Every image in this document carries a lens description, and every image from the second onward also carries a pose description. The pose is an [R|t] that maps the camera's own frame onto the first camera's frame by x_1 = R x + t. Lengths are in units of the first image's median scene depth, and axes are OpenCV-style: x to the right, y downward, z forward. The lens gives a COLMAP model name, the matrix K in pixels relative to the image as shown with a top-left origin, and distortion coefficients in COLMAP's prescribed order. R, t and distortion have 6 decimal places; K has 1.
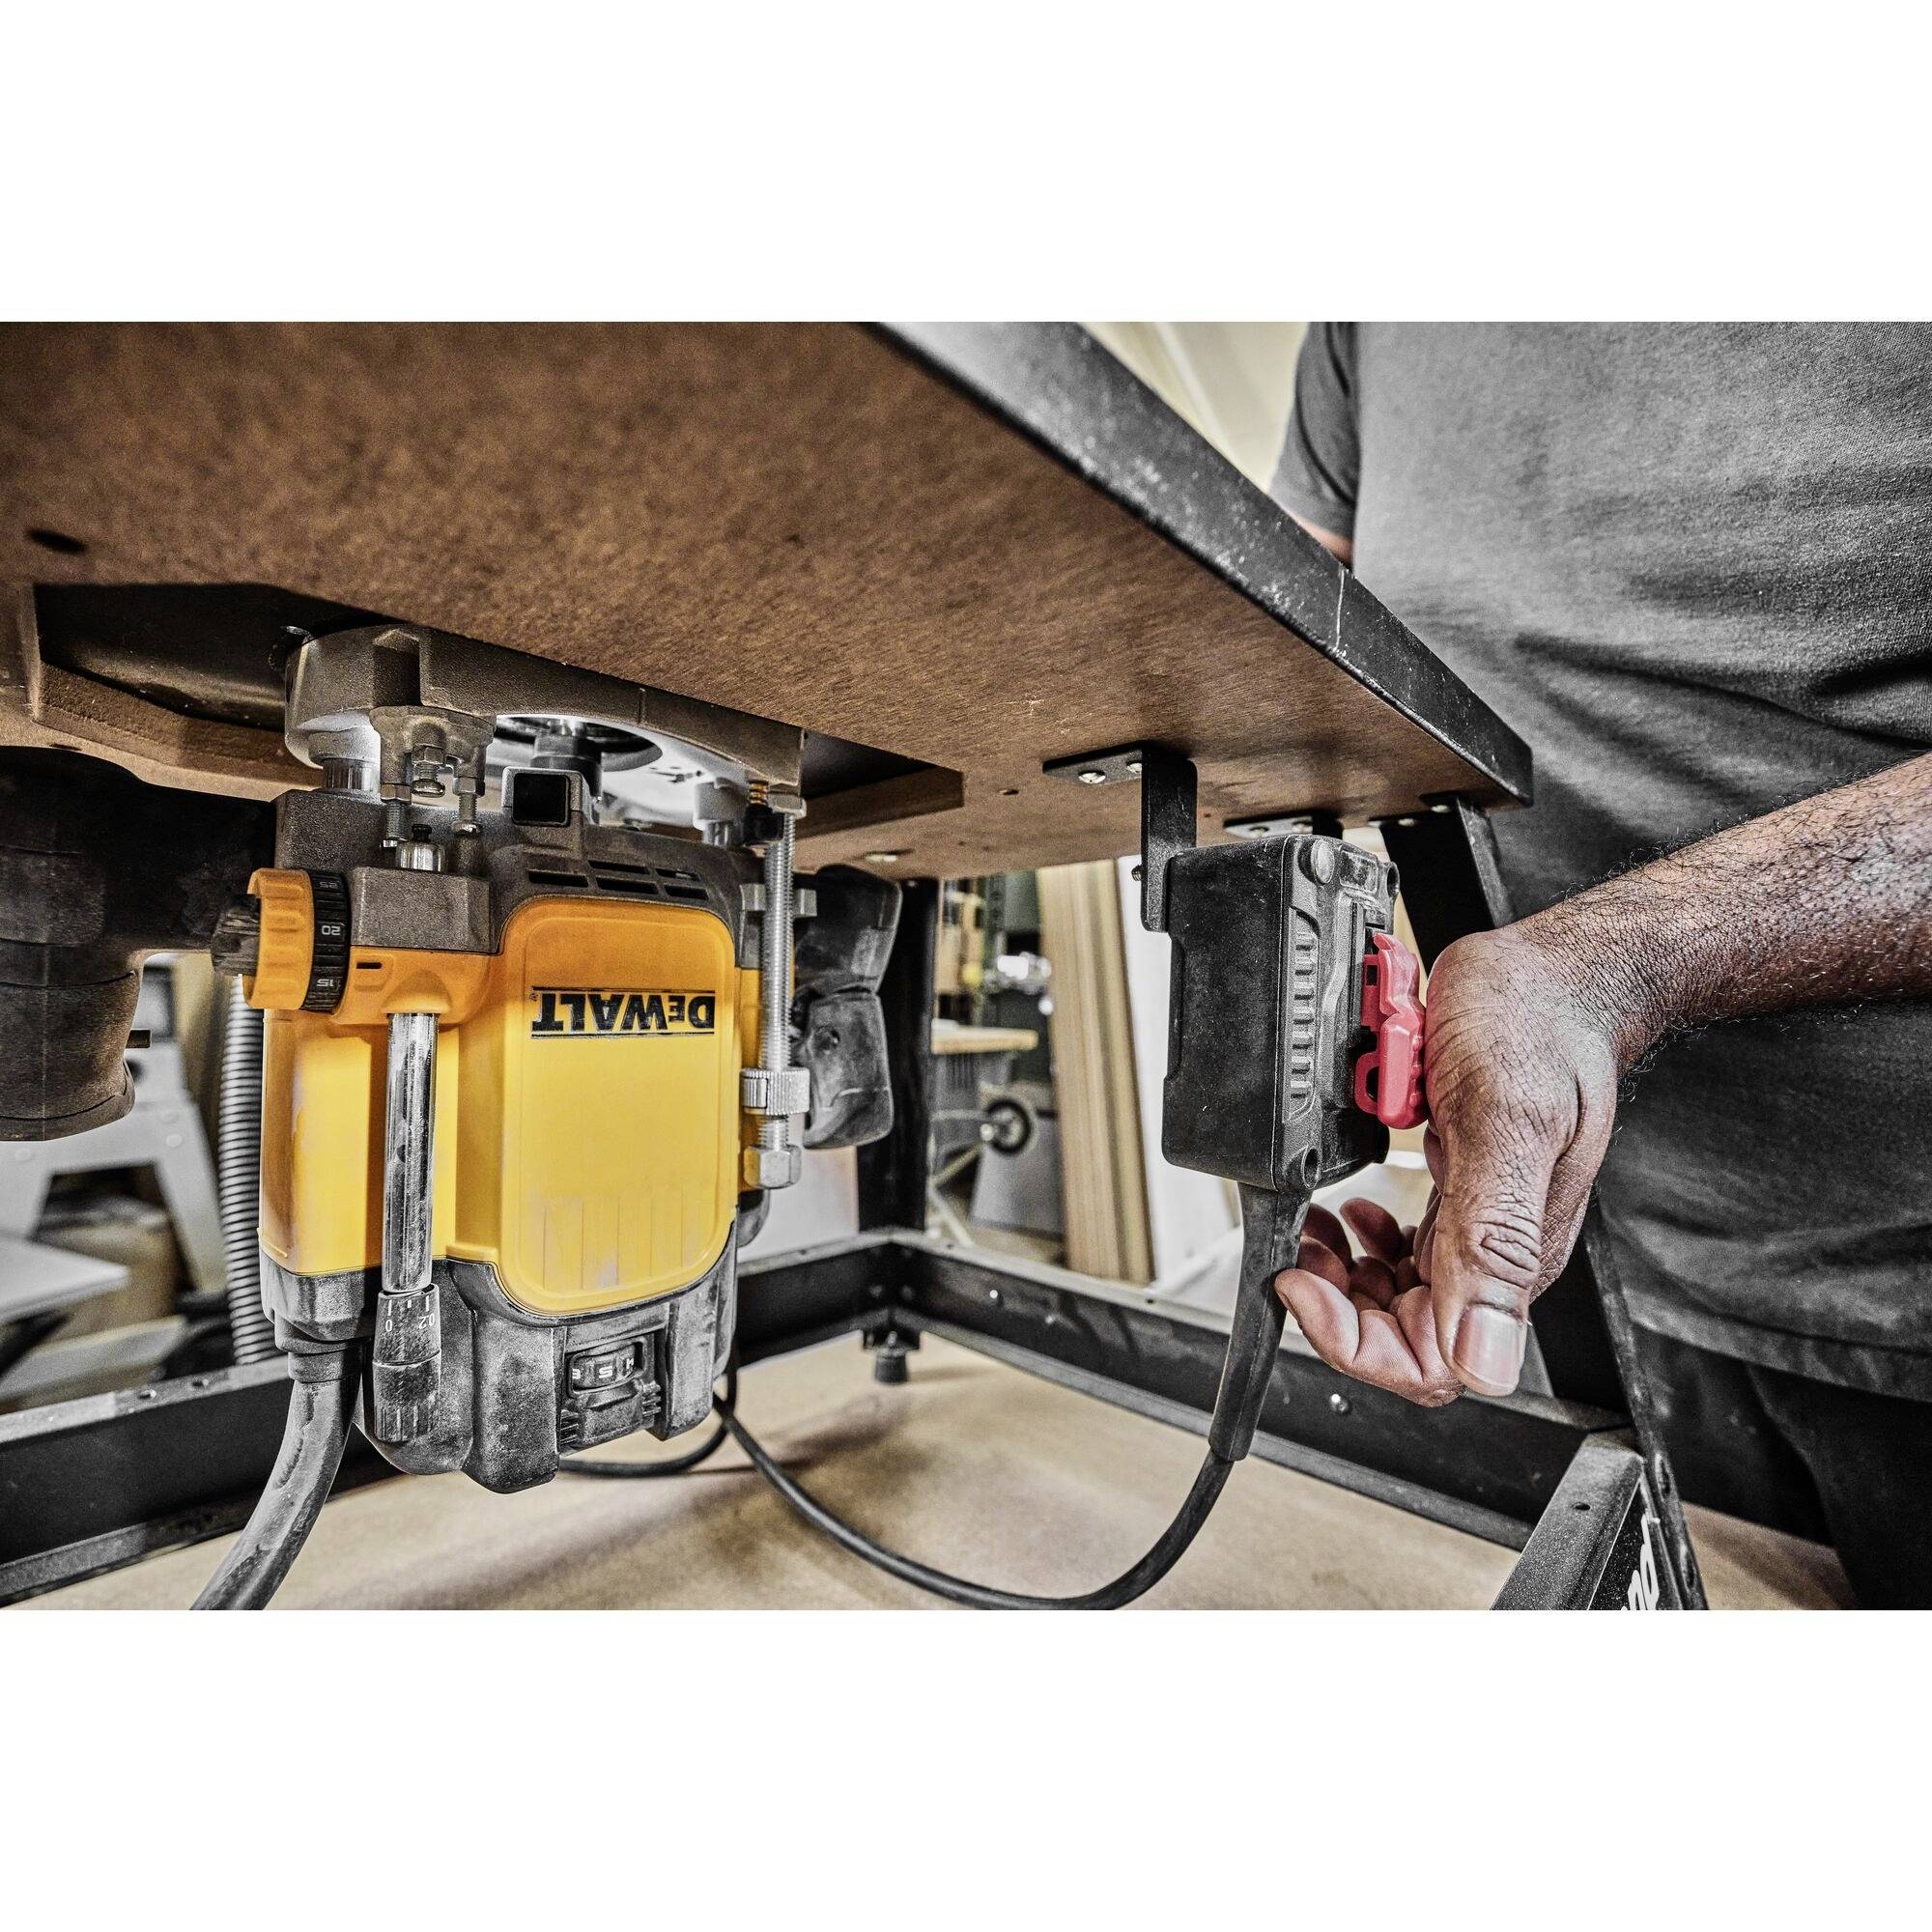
lens RADIAL K [[888.4, 0, 955.9], [0, 888.4, 971.4], [0, 0, 1]] dist [-0.051946, 0.015699]
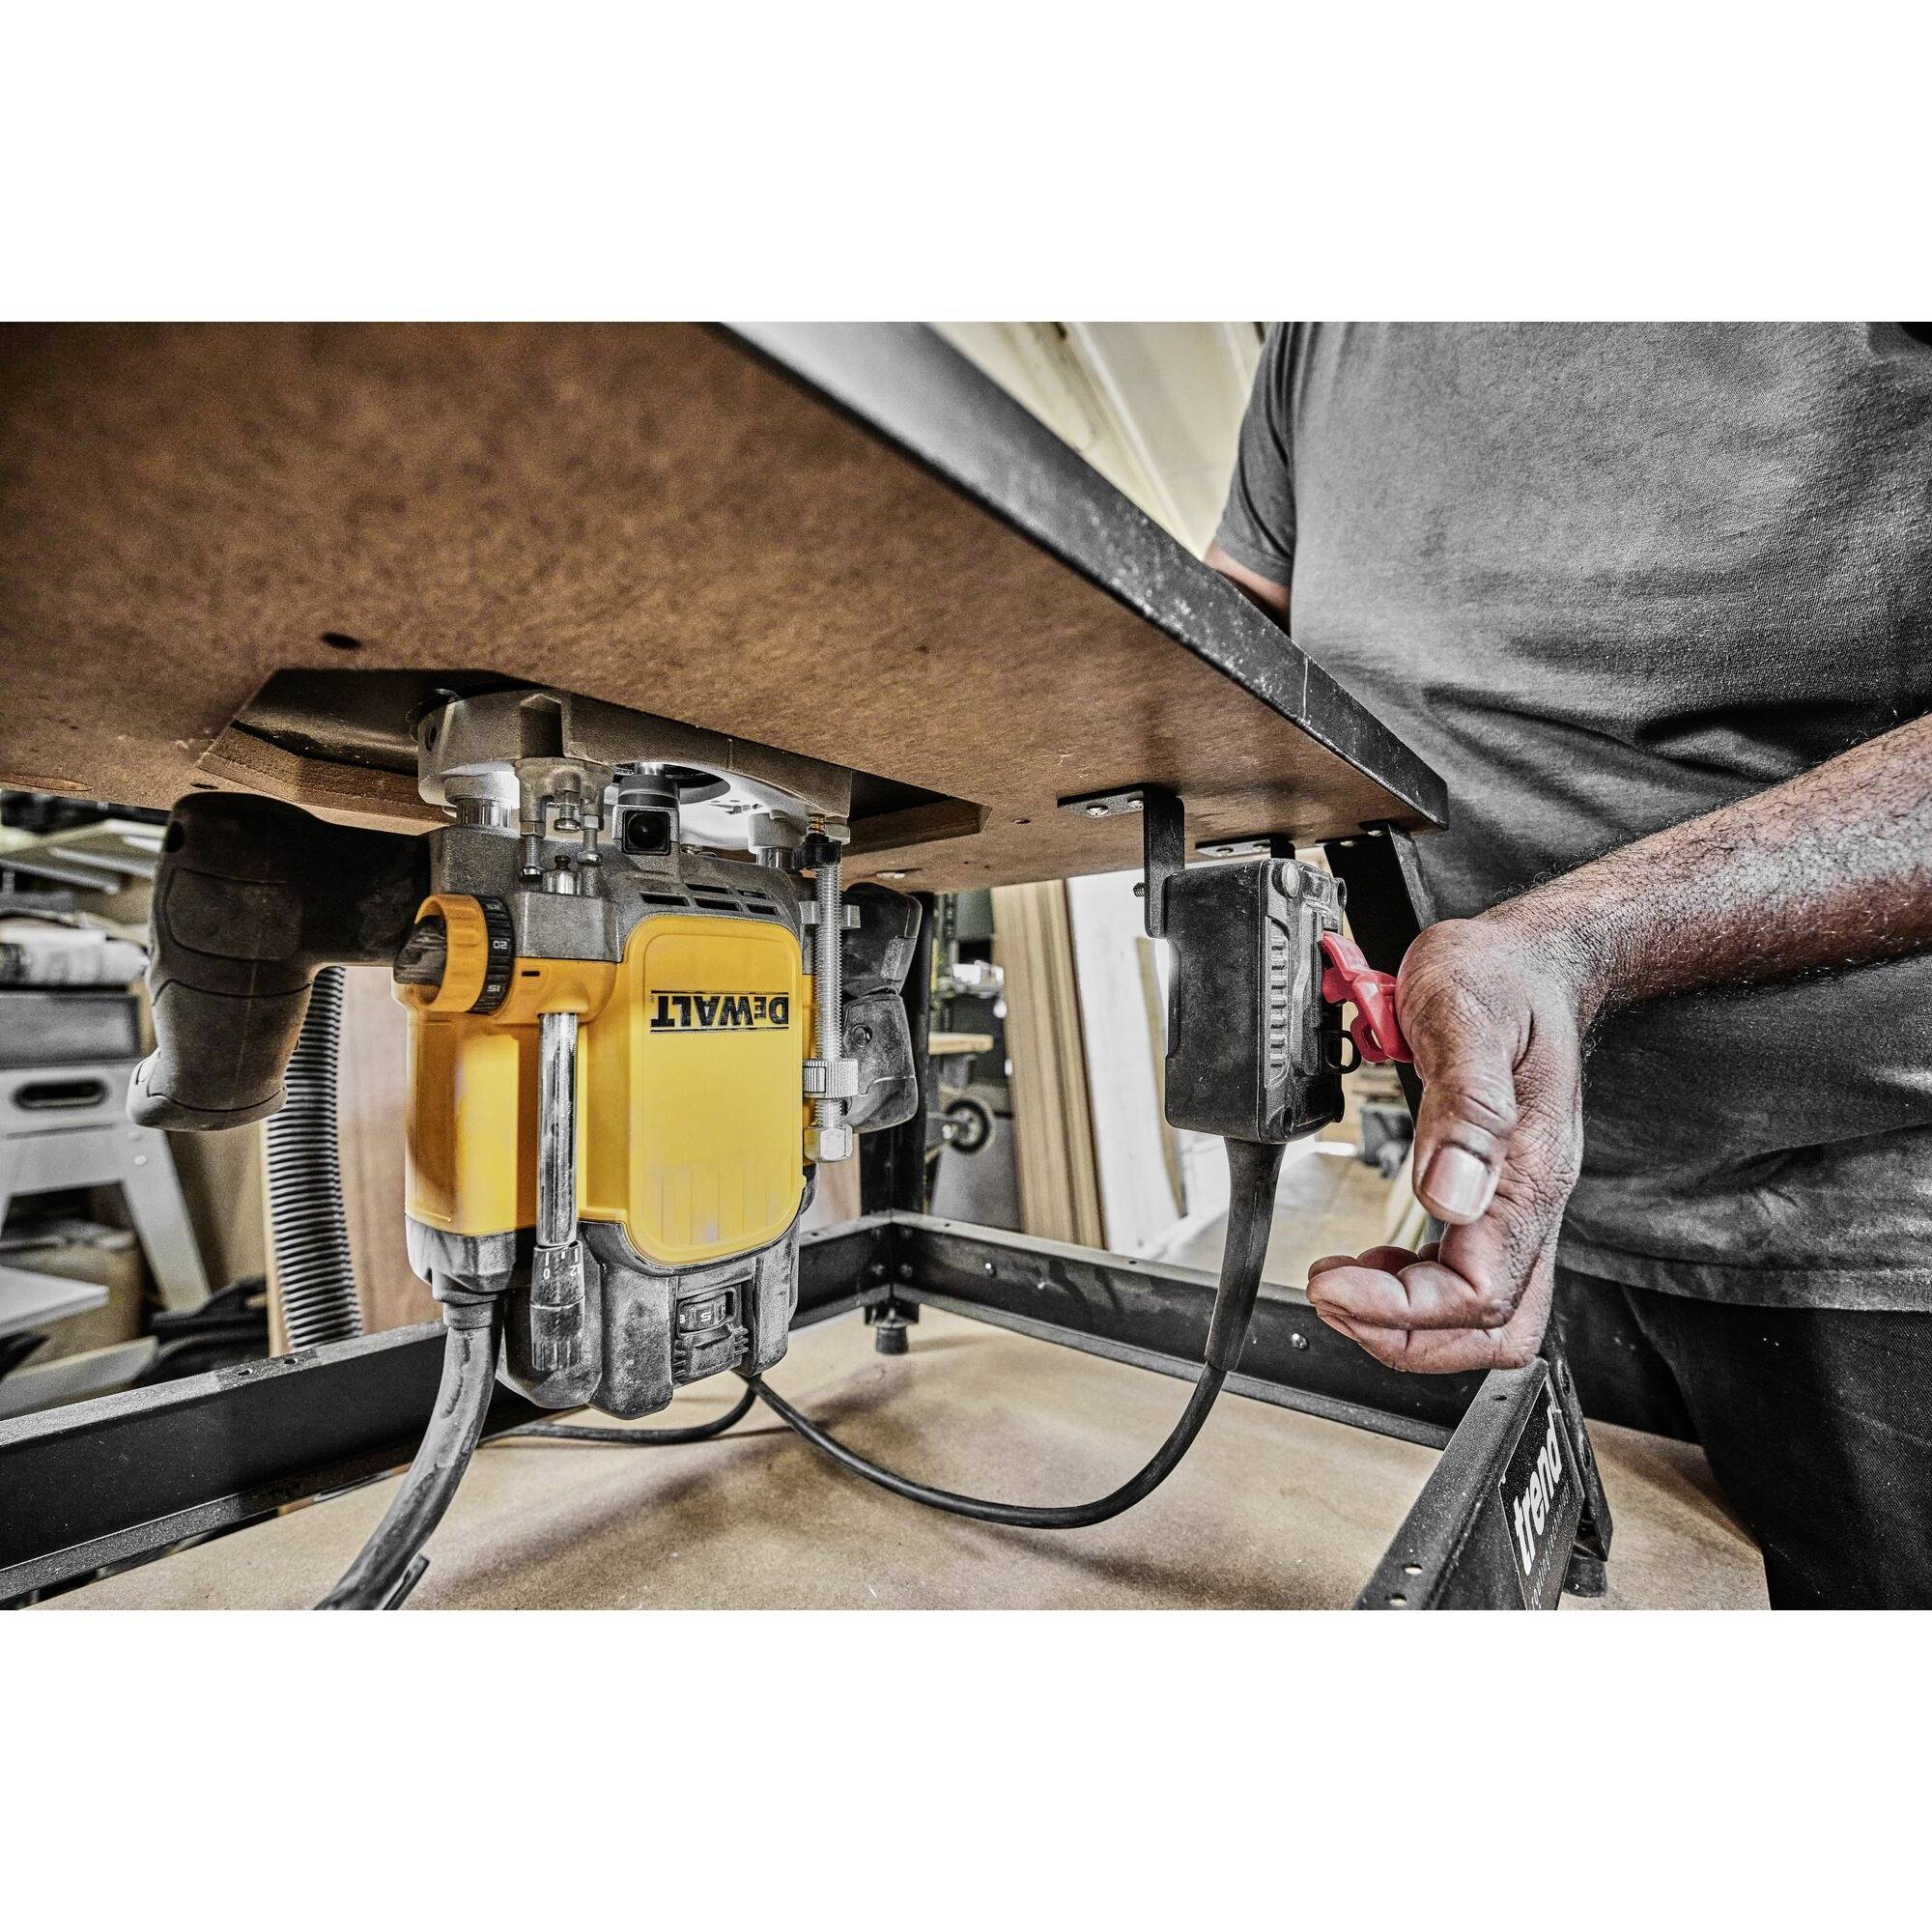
lens RADIAL K [[863.4, 0, 964.6], [0, 863.4, 970.7], [0, 0, 1]] dist [-0.046232, 0.013798]
pose [[0.997545, -0.015370, 0.068326, -0.119906], [0.015993, 0.999835, -0.008573, 0.007104], [-0.068183, 0.009645, 0.997626, -0.172993]]
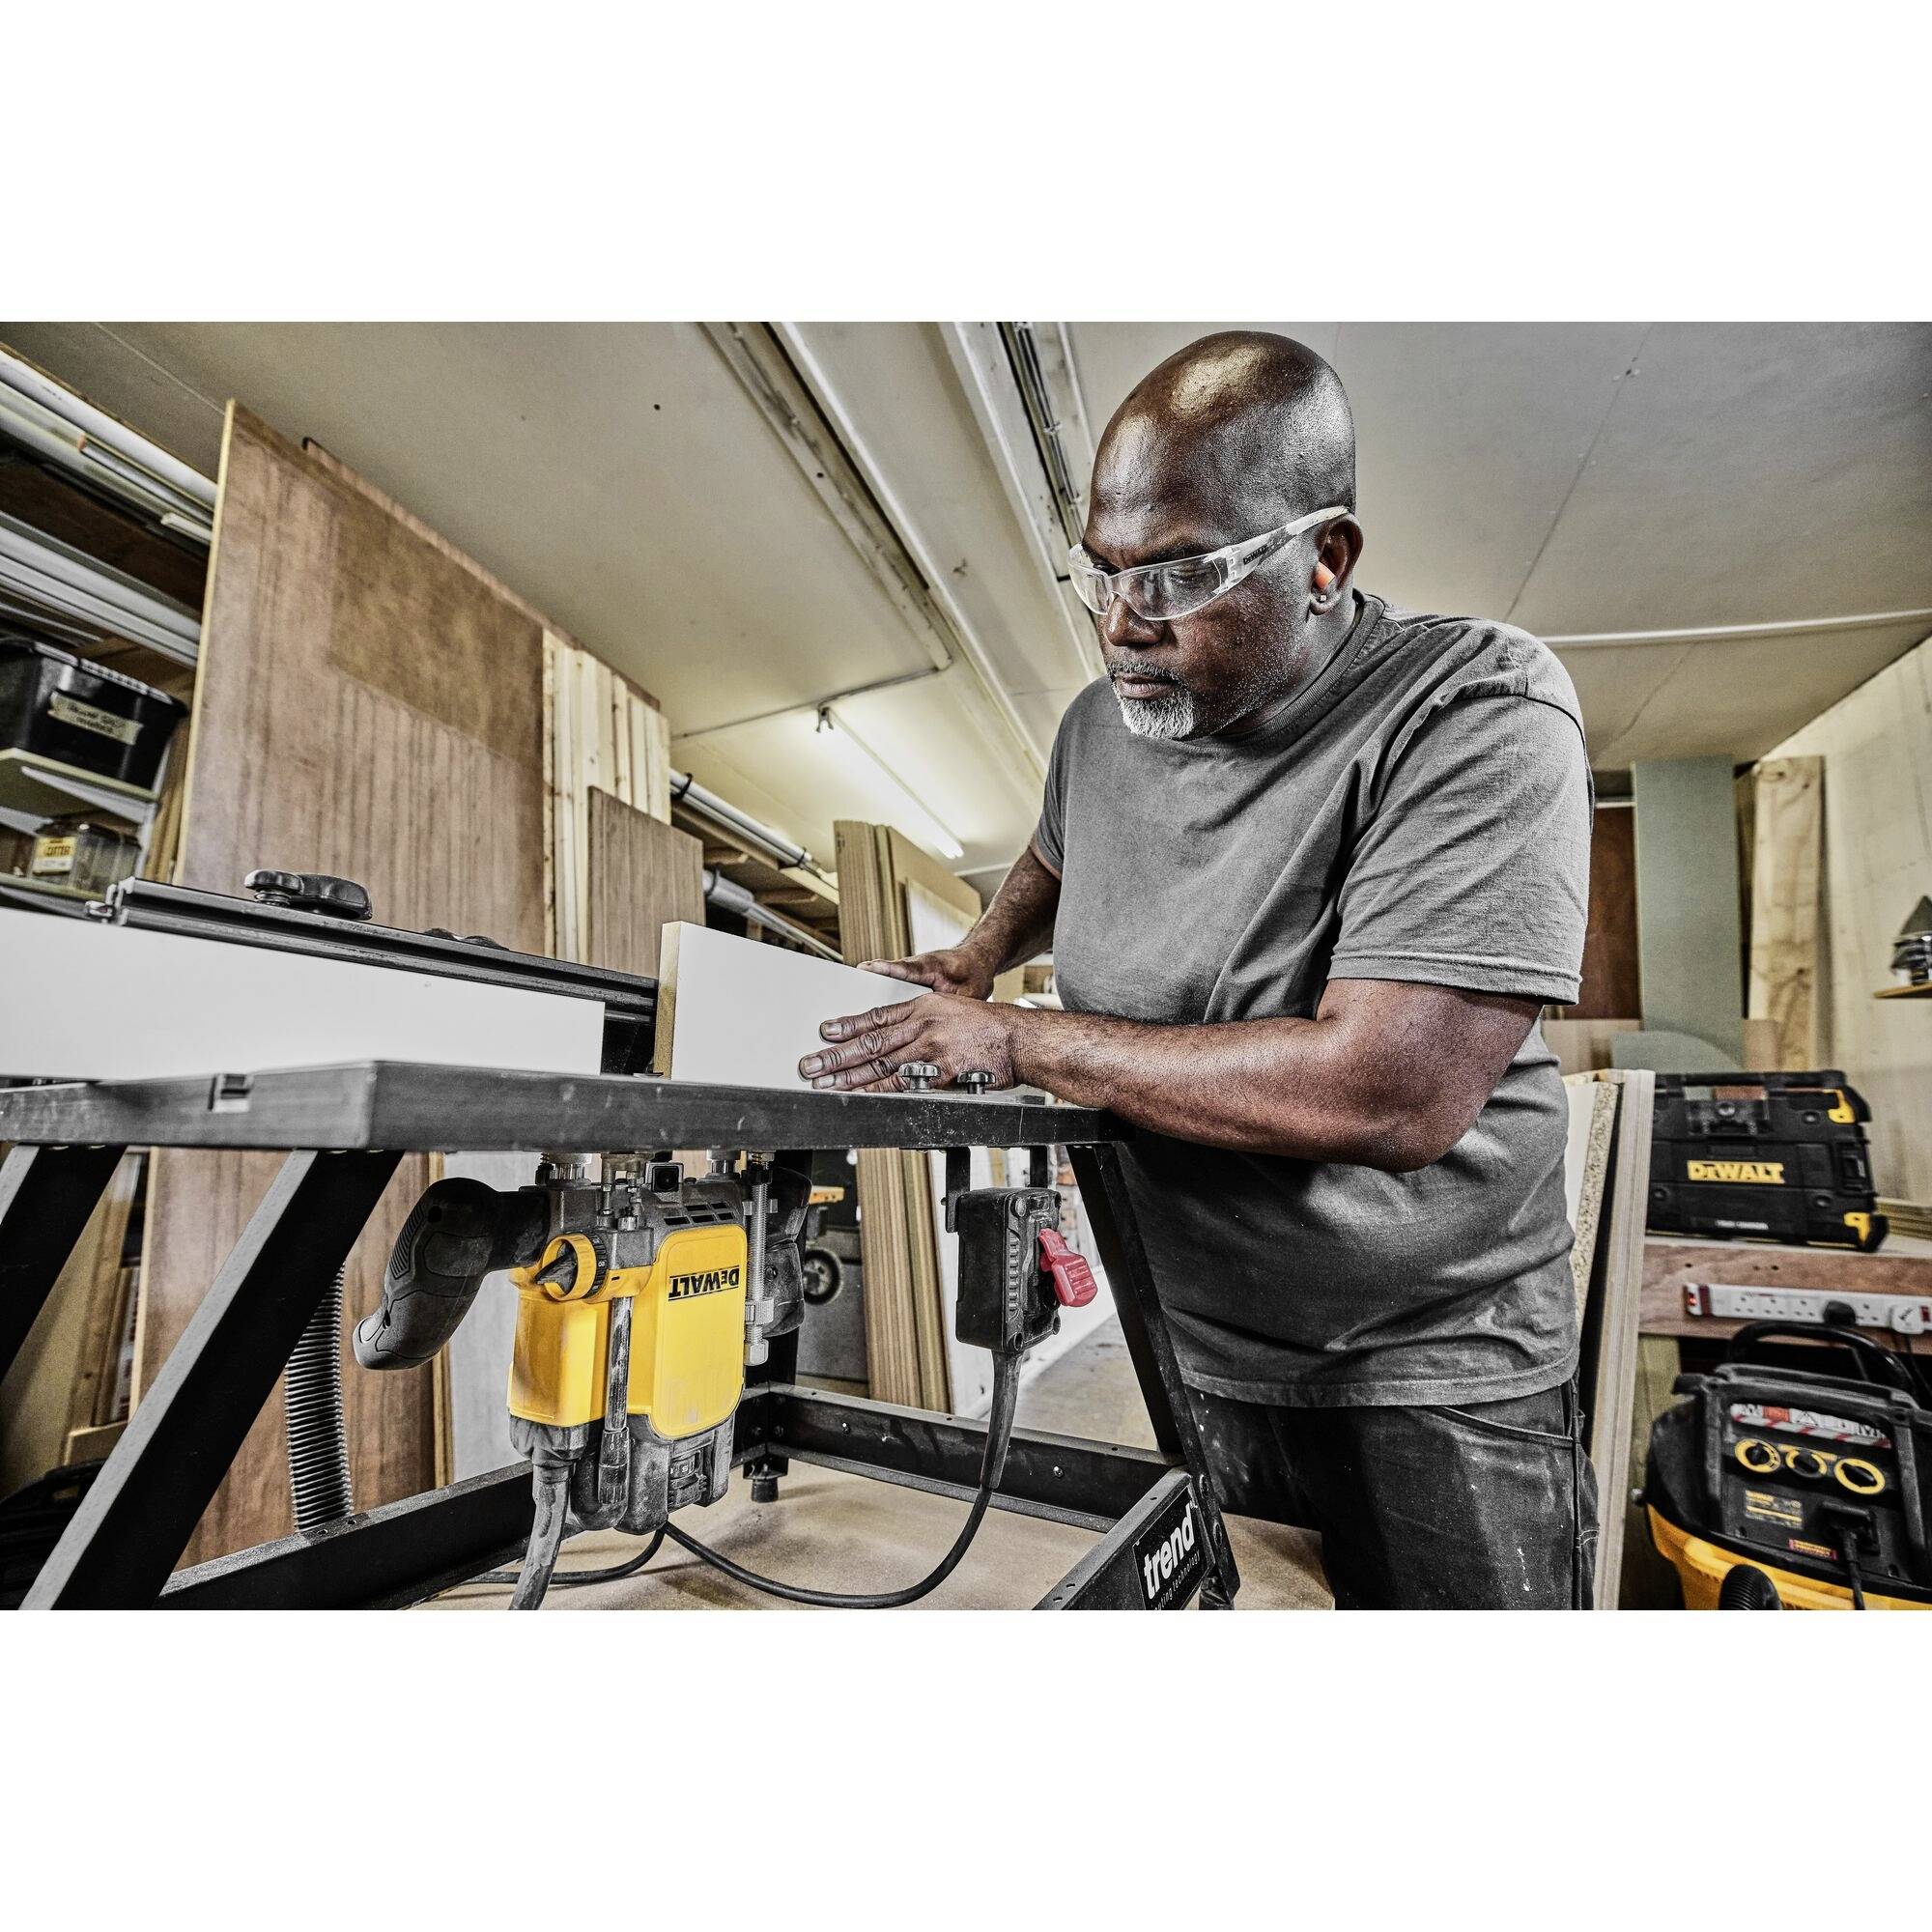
lens RADIAL K [[863.4, 0, 964.6], [0, 863.4, 970.7], [0, 0, 1]] dist [-0.046232, 0.013798]
pose [[0.971696, 0.033061, 0.233908, -0.261401], [0.003638, 0.987947, -0.154749, -0.350095], [-0.236205, 0.151220, 0.959864, -1.139218]]
